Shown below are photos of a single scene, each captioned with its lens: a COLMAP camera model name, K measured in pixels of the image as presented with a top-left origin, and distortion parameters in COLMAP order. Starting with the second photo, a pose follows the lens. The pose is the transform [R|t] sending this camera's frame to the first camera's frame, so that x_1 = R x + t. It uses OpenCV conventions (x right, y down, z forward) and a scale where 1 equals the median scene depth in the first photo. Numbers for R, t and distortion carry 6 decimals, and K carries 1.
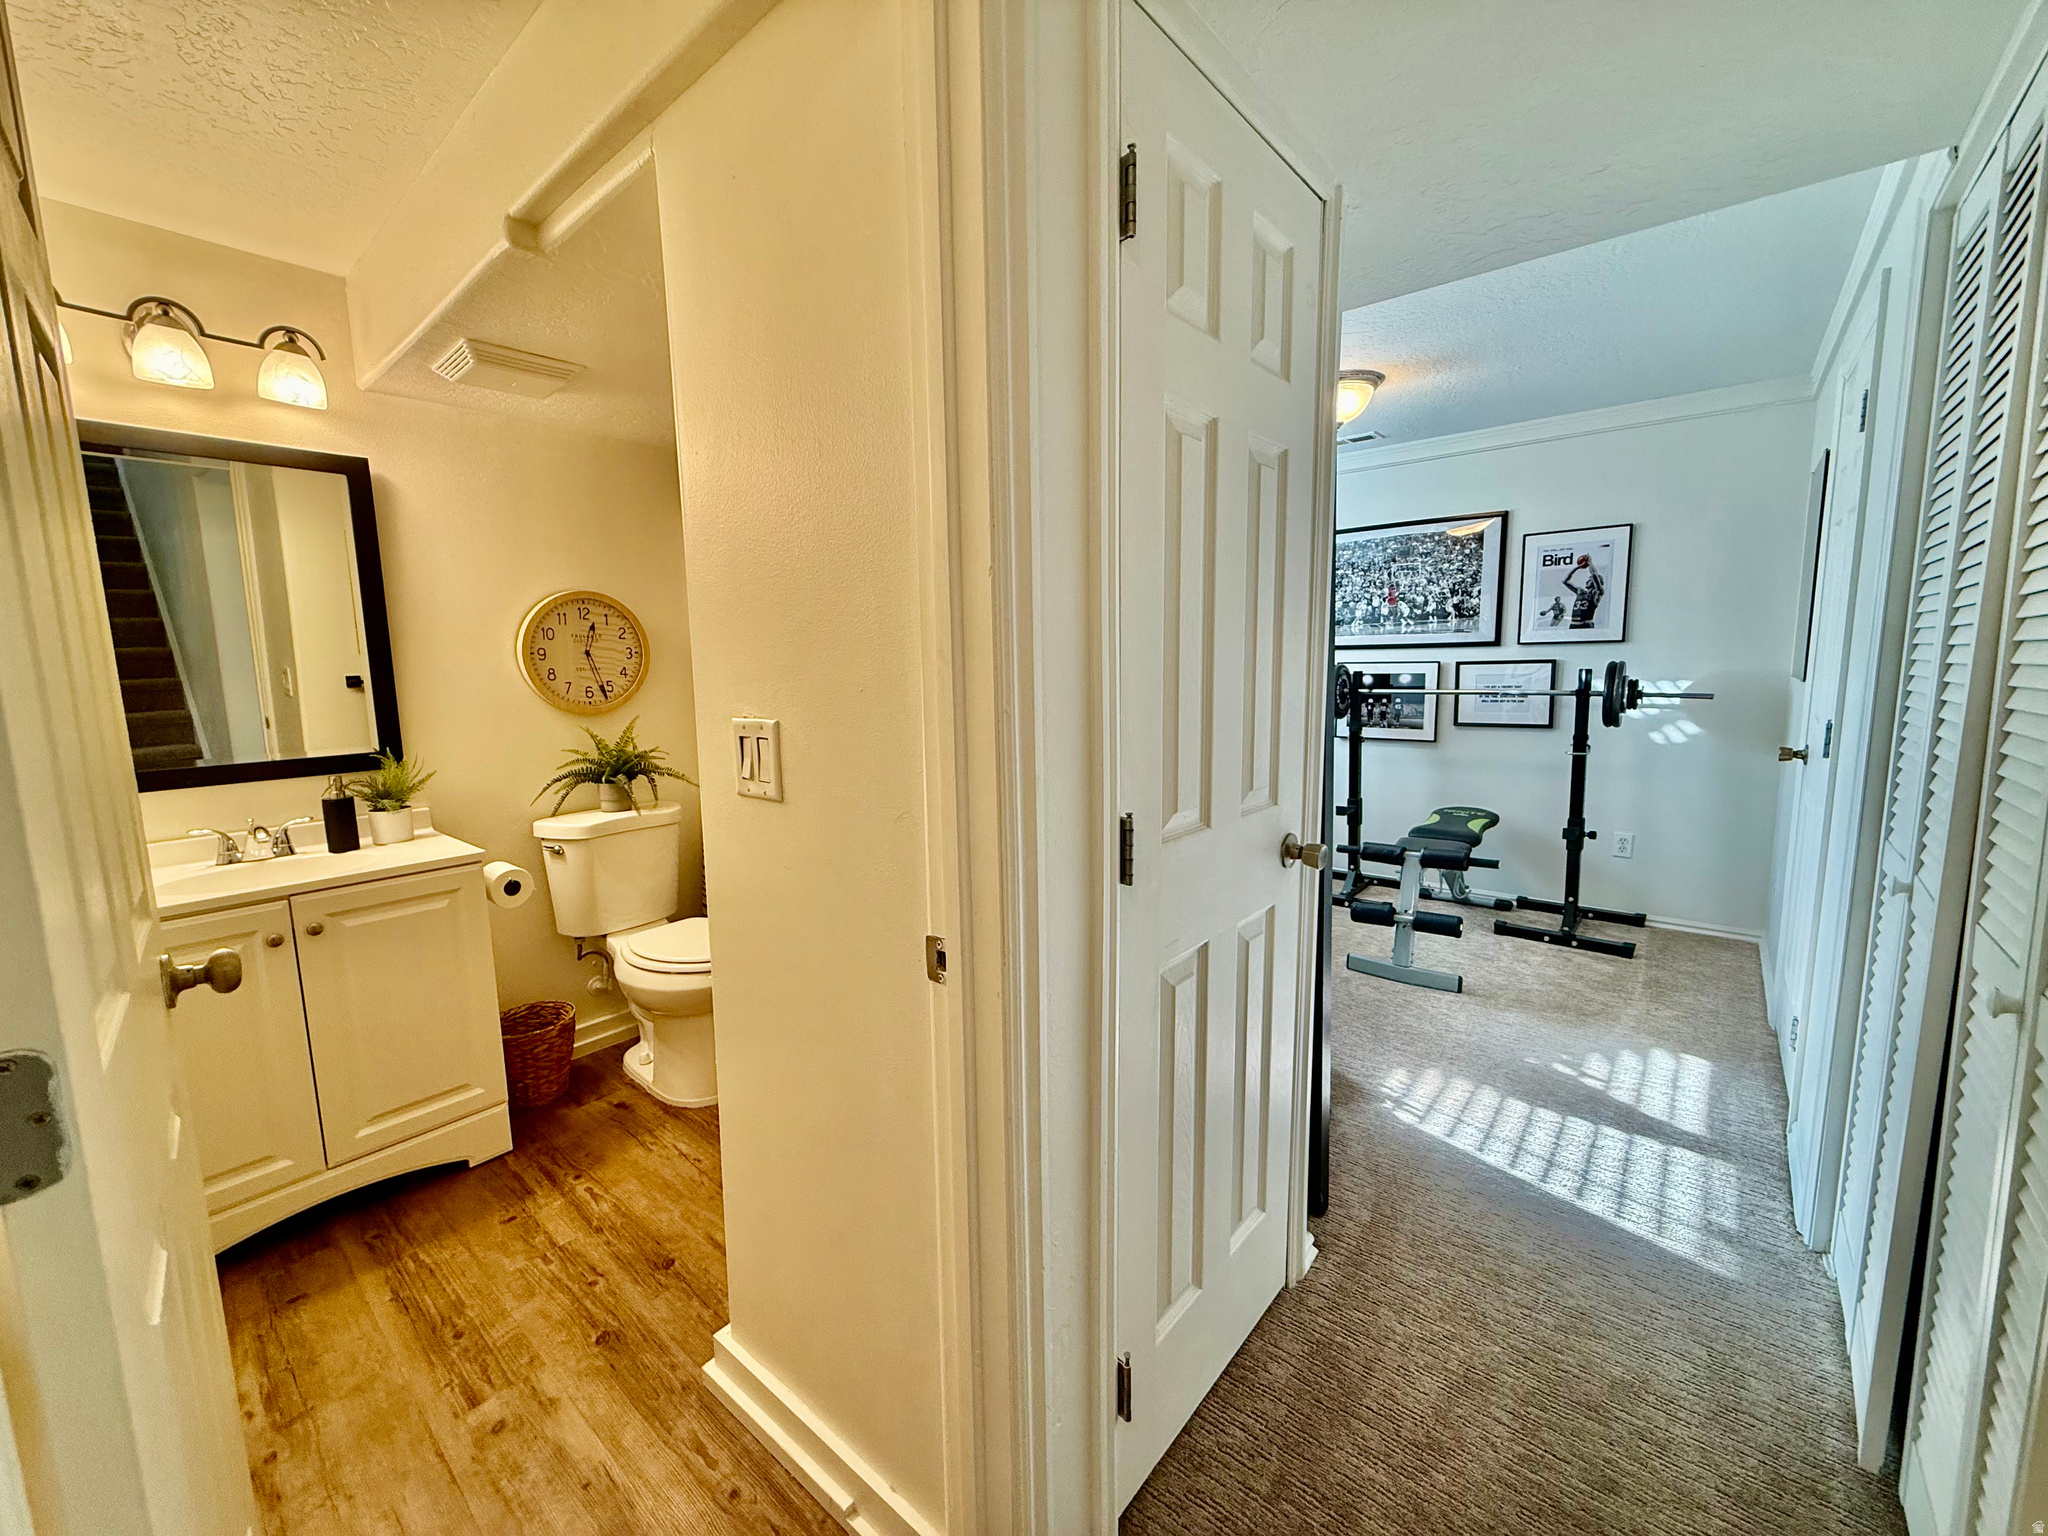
lens RADIAL K [[814.8, 0, 1019.9], [0, 814.8, 766.7], [0, 0, 1]] dist [0.000294, 0.000395]
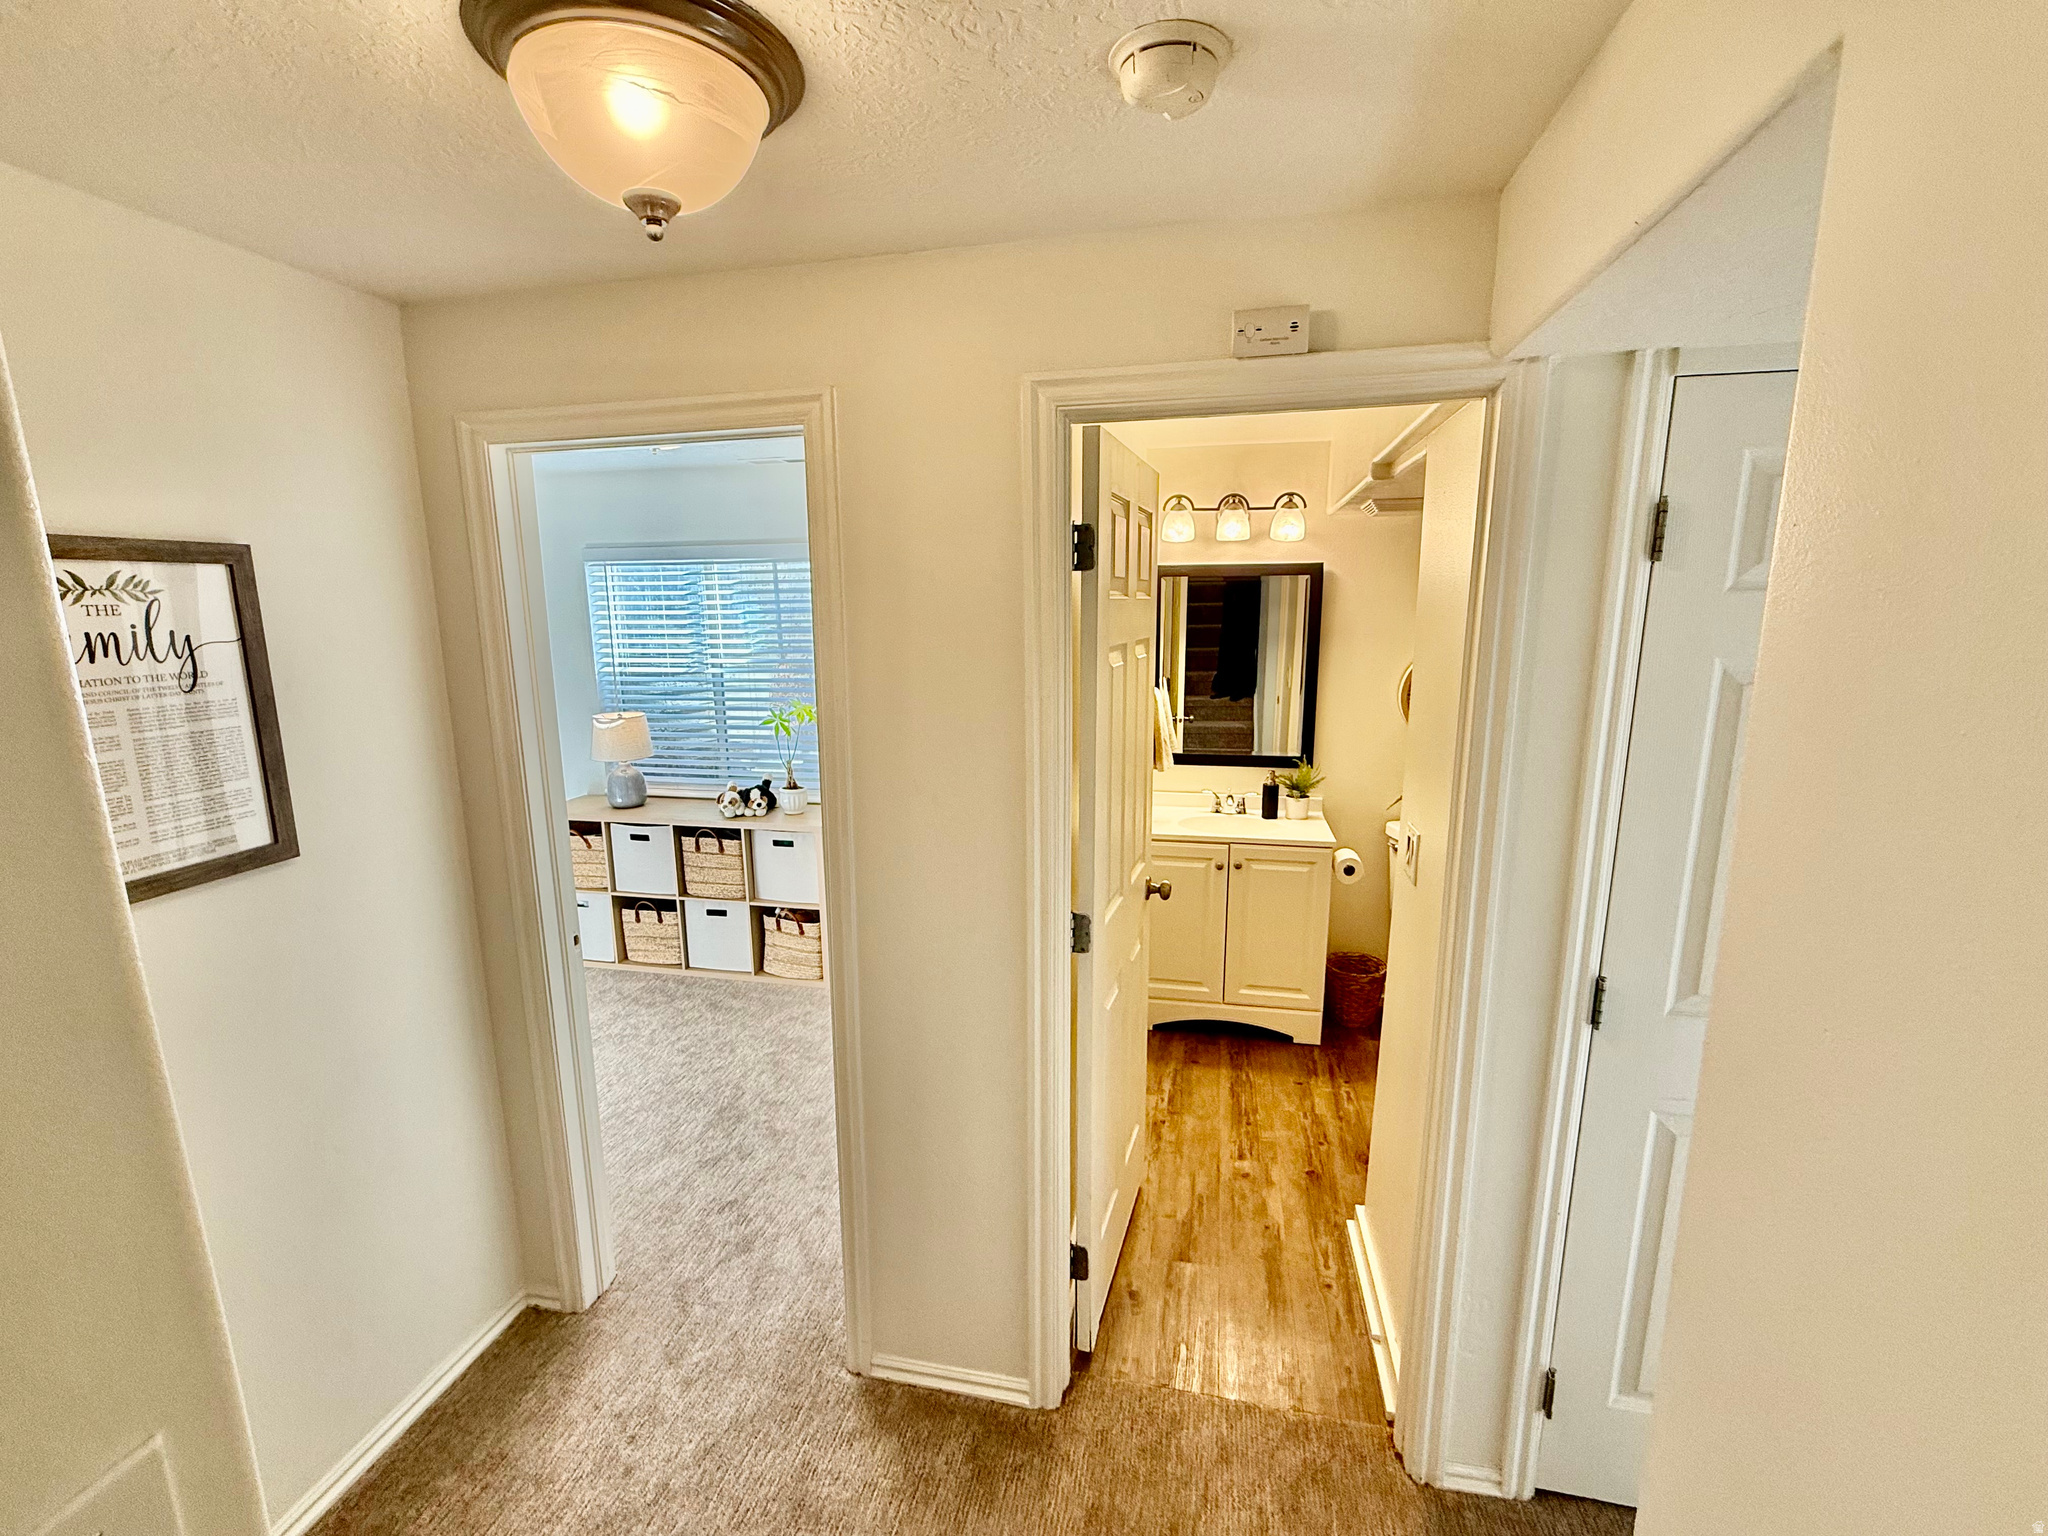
lens RADIAL K [[887.6, 0, 1024.0], [0, 887.6, 768.0], [0, 0, 1]] dist [0.001737, 0.000121]
pose [[0.472516, 0.178544, -0.863047, 0.491181], [-0.121286, 0.983121, 0.136981, -0.202769], [0.872937, 0.039950, 0.486195, -0.300065]]
